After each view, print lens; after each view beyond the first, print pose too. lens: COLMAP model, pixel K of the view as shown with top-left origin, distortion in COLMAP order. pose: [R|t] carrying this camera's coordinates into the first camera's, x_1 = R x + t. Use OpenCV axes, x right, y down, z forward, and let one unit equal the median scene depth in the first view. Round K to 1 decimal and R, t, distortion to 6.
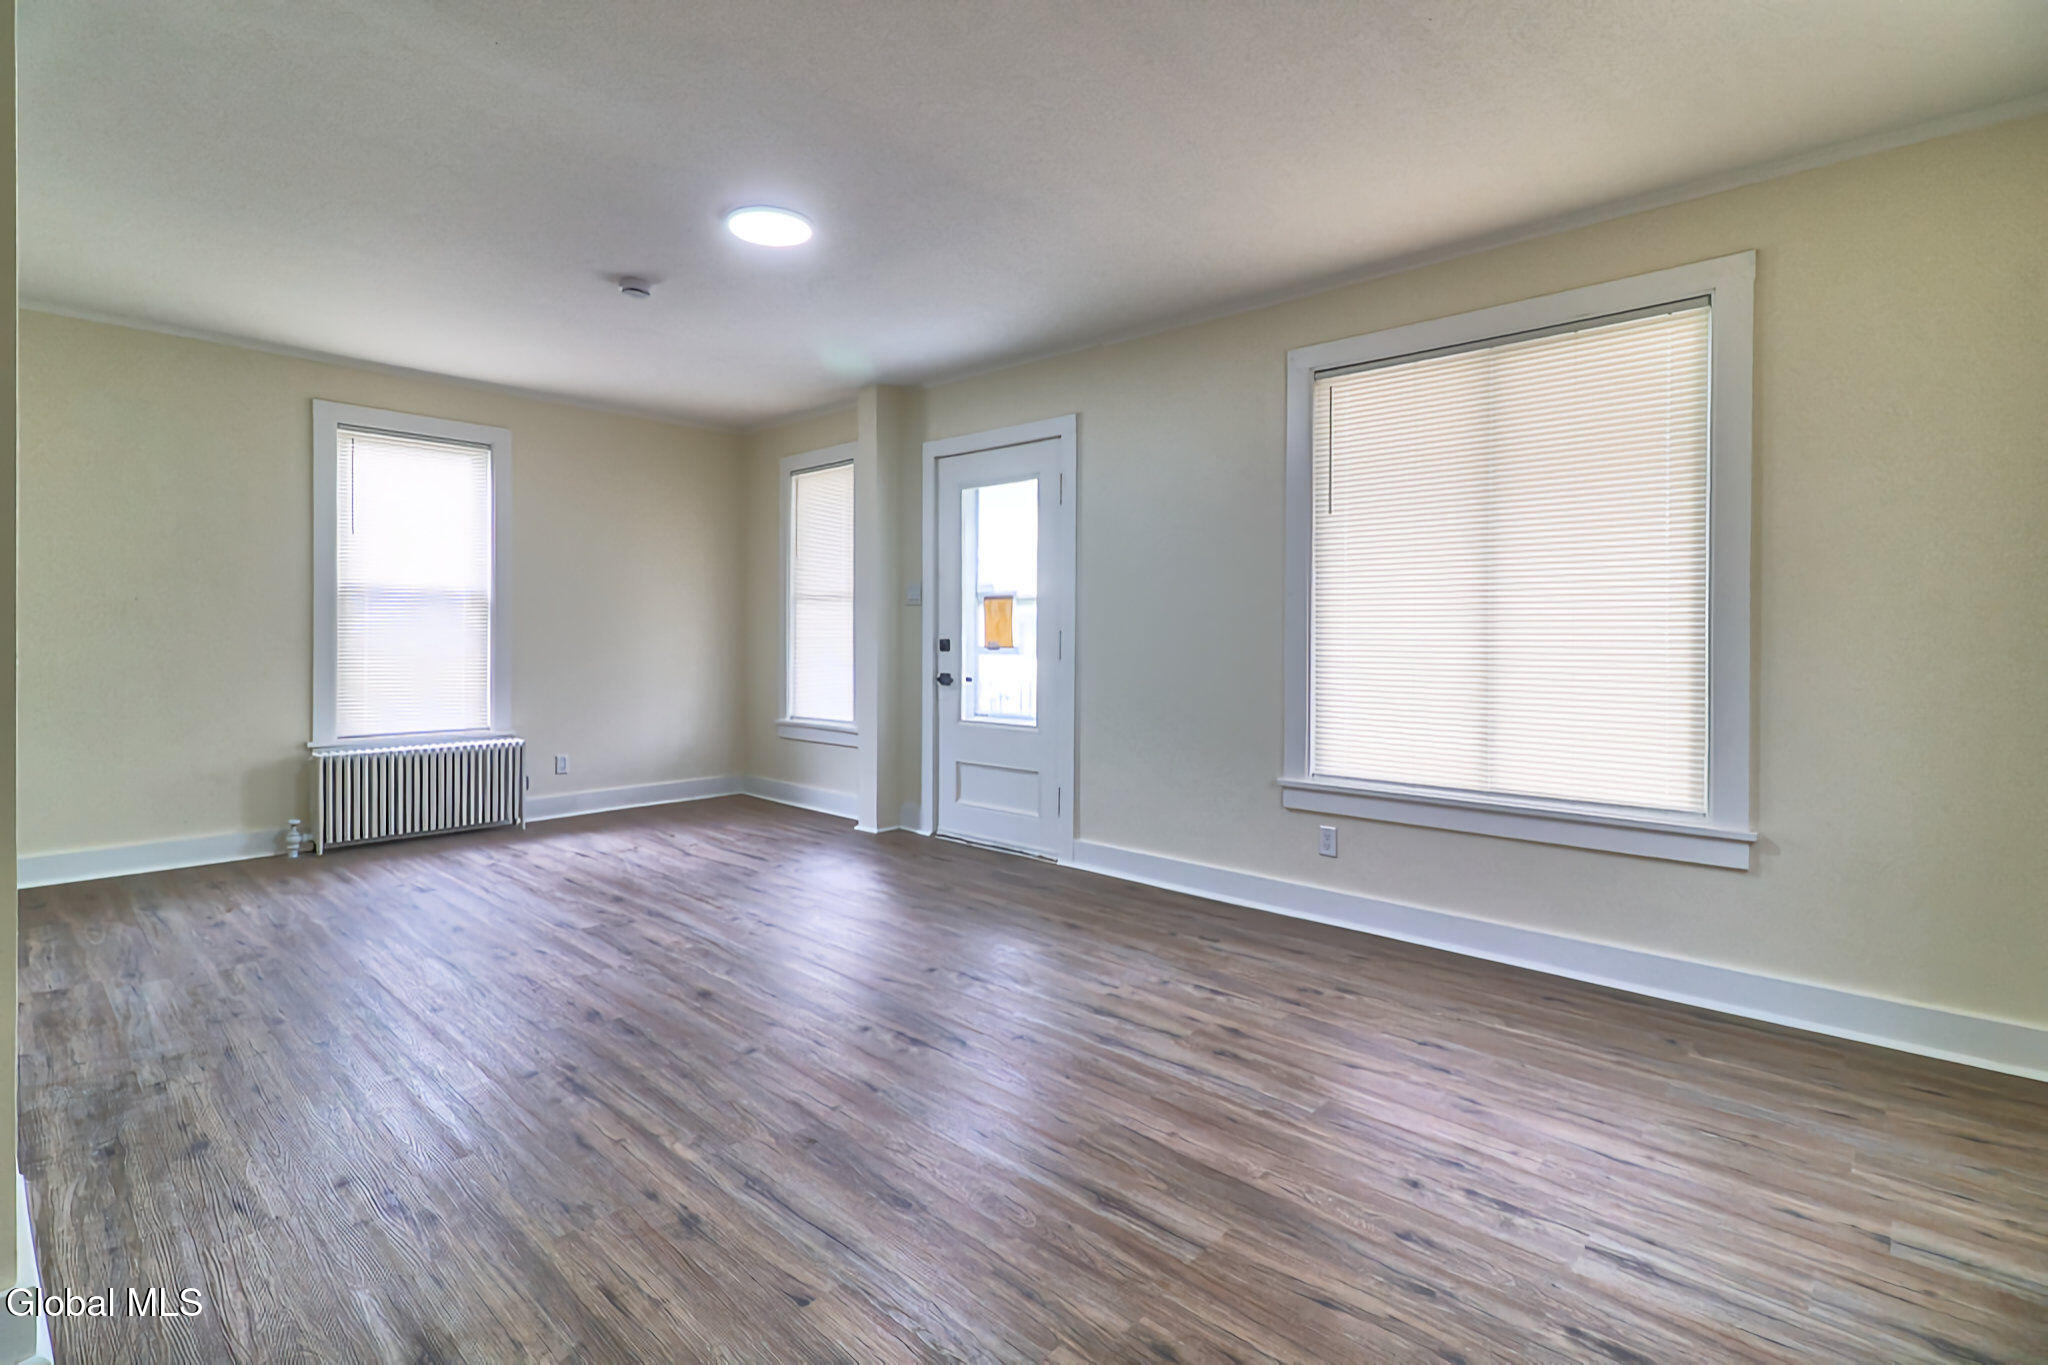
lens RADIAL K [[968.5, 0, 1027.4], [0, 968.5, 635.4], [0, 0, 1]] dist [-0.001188, -0.000610]
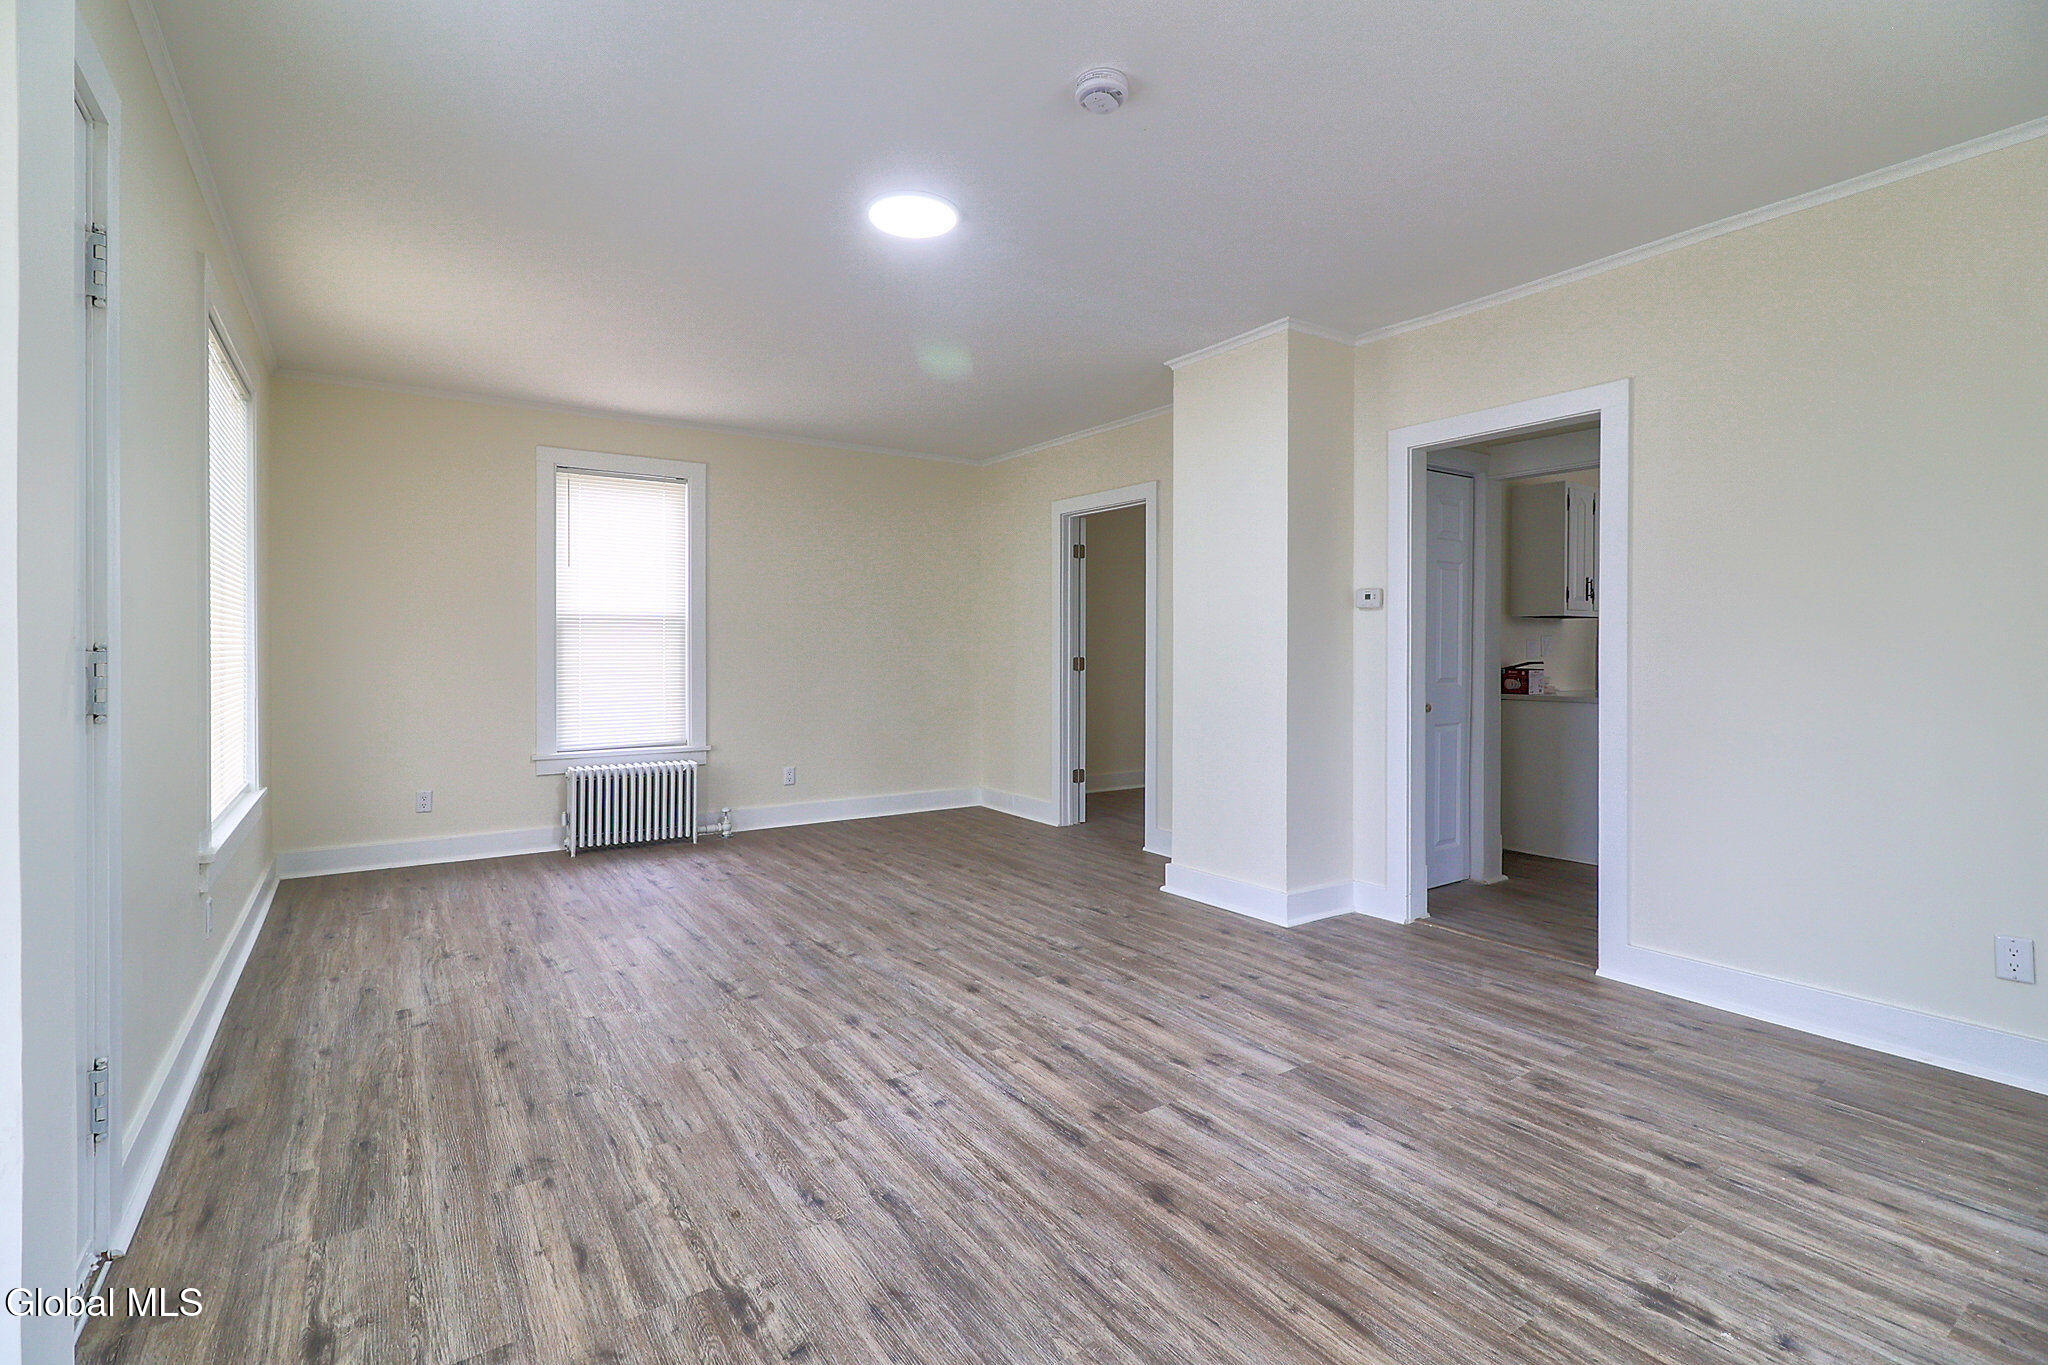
lens RADIAL K [[968.5, 0, 1024.0], [0, 968.5, 666.7], [0, 0, 1]] dist [-0.001188, -0.000610]
pose [[-0.973929, -0.014625, 0.226383, -0.677728], [-0.009997, 0.999717, 0.021573, -0.015806], [-0.226634, 0.018748, -0.973799, 2.193885]]
